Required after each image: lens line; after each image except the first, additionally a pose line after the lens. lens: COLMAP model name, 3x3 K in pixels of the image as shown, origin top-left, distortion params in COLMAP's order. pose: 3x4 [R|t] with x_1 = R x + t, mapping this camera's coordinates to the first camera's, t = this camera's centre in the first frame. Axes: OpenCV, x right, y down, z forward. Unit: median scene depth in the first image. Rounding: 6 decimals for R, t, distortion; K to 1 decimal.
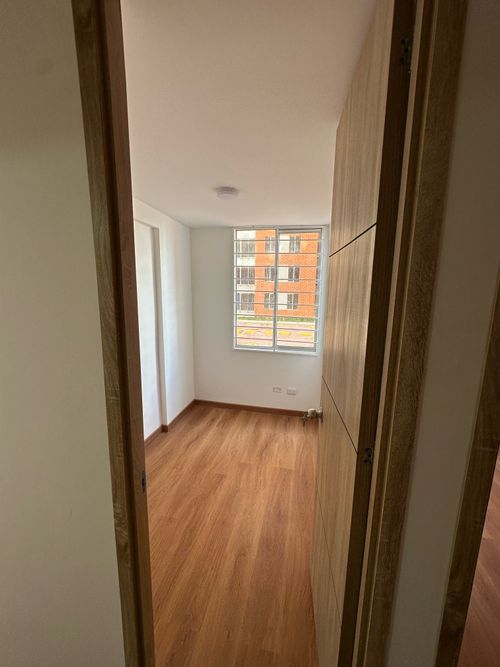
lens RADIAL K [[266.4, 0, 250.1], [0, 266.4, 334.9], [0, 0, 1]] dist [0.000494, -0.000312]
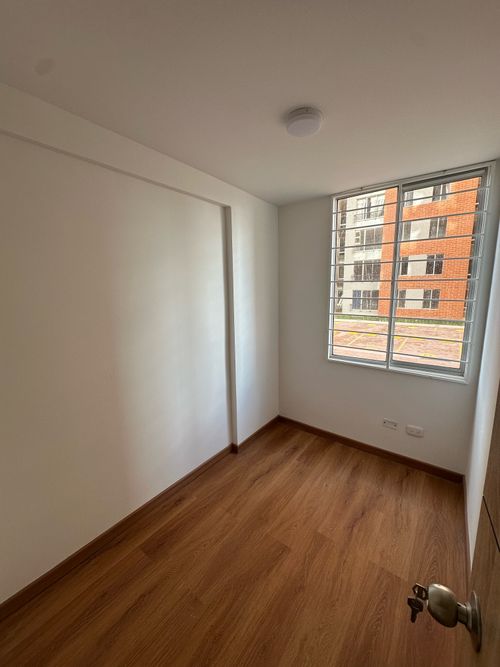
lens RADIAL K [[266.4, 0, 250.1], [0, 266.4, 334.6], [0, 0, 1]] dist [0.000494, -0.000312]
pose [[0.905636, 0.043676, -0.421800, 0.061596], [-0.043538, 0.999002, 0.009965, -0.018149], [0.421814, 0.009340, 0.906634, 0.256553]]
